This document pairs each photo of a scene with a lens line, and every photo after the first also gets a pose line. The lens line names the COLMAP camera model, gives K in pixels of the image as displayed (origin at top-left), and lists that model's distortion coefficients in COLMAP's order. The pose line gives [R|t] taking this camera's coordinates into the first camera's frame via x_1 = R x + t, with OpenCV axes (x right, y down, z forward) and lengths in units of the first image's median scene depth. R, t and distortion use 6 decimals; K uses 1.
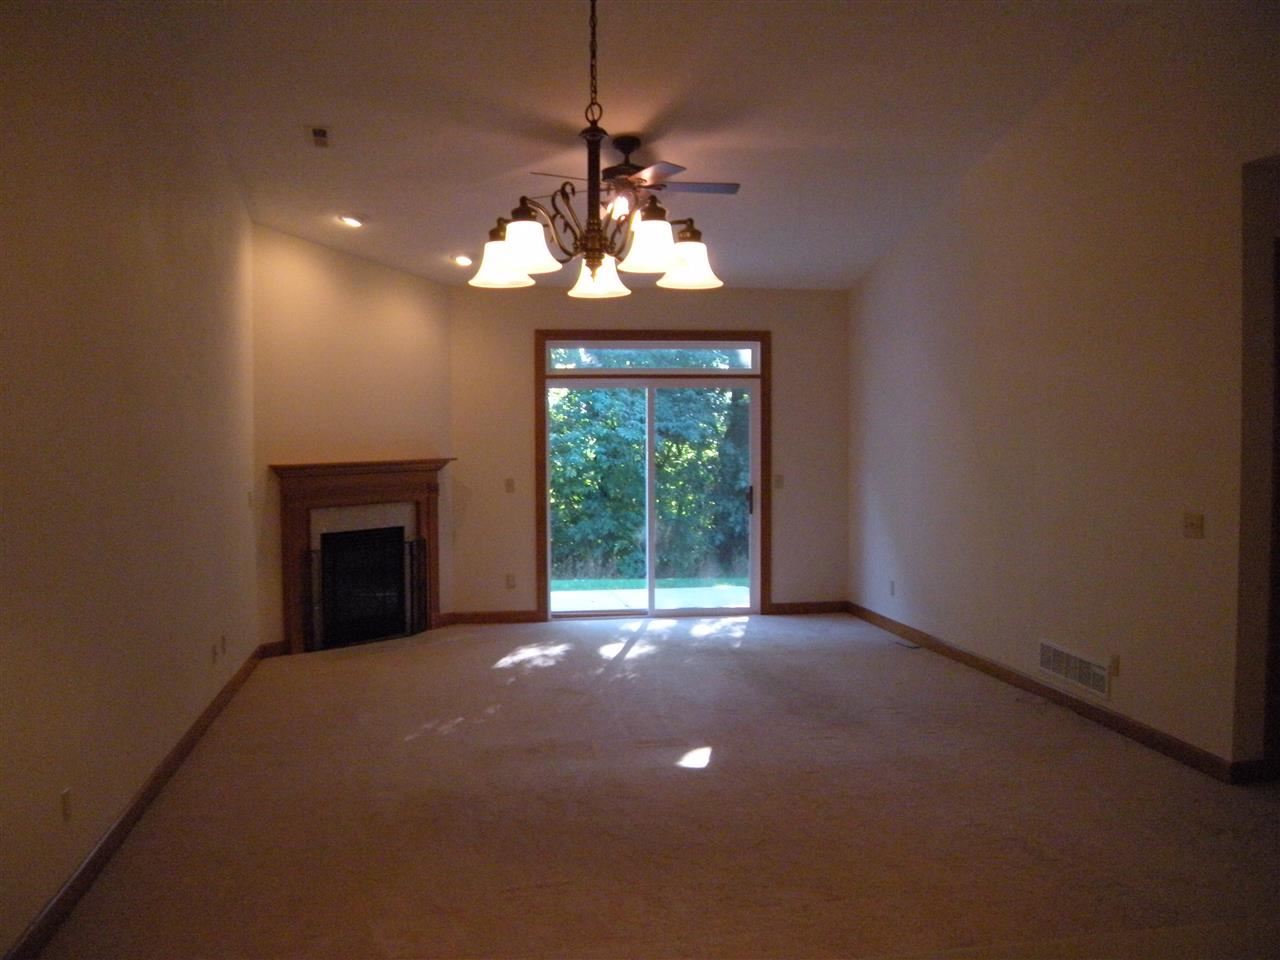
lens RADIAL K [[1288.5, 0, 640.0], [0, 1288.5, 480.0], [0, 0, 1]] dist [-0.192214, 0.003859]
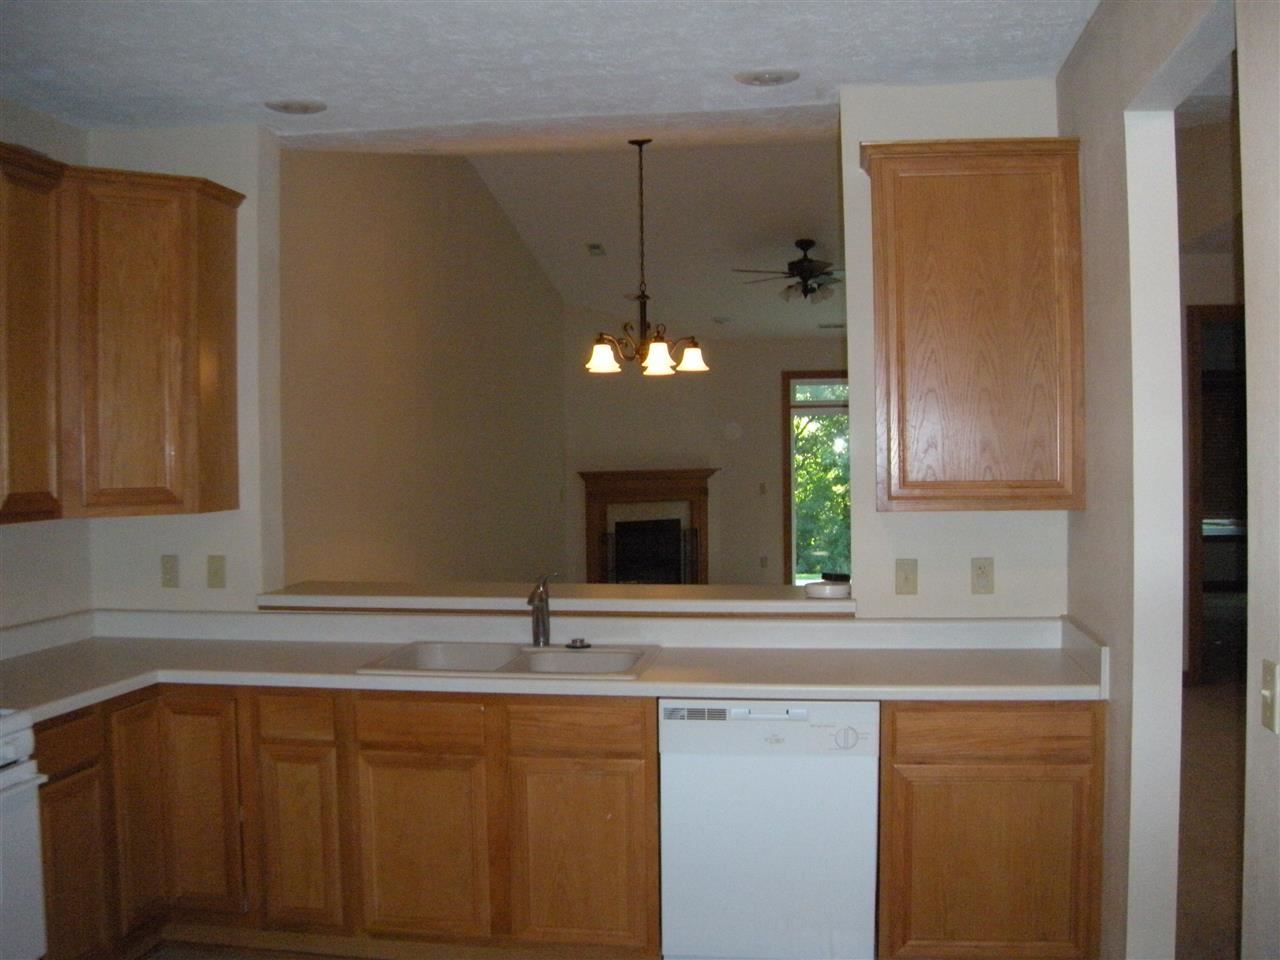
lens RADIAL K [[1288.5, 0, 640.0], [0, 1288.5, 480.0], [0, 0, 1]] dist [-0.192214, 0.003859]
pose [[0.952576, 0.001683, -0.304297, 0.190528], [-0.007095, 0.999836, -0.016682, 0.018444], [0.304219, 0.018050, 0.952431, -0.313560]]
